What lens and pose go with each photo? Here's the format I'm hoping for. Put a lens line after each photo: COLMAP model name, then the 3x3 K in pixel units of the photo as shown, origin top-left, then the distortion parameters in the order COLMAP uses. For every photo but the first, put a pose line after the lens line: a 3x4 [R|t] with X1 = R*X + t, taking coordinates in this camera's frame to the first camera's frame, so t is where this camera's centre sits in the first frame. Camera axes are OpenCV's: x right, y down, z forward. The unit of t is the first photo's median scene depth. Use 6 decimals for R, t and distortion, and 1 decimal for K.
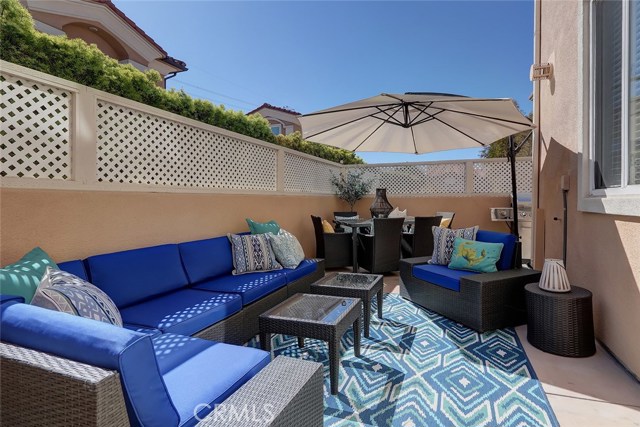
lens RADIAL K [[314.3, 0, 321.2], [0, 314.3, 206.1], [0, 0, 1]] dist [-0.000644, -0.000344]
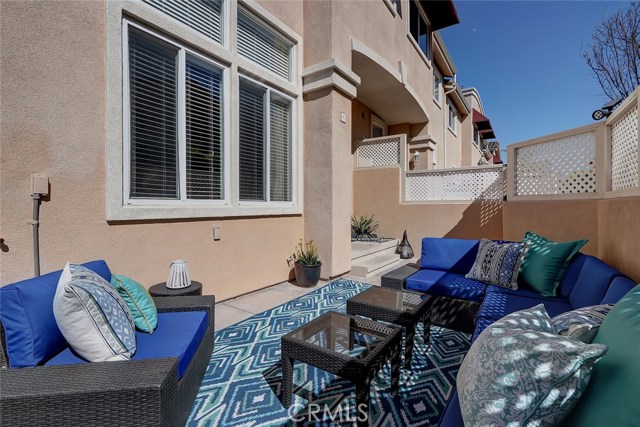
lens RADIAL K [[314.3, 0, 321.2], [0, 314.3, 206.1], [0, 0, 1]] dist [-0.000644, -0.000344]
pose [[-0.987014, -0.000496, 0.160631, 0.036355], [0.001316, 0.999937, 0.011174, -0.045680], [-0.160627, 0.011240, -0.986951, 2.088511]]
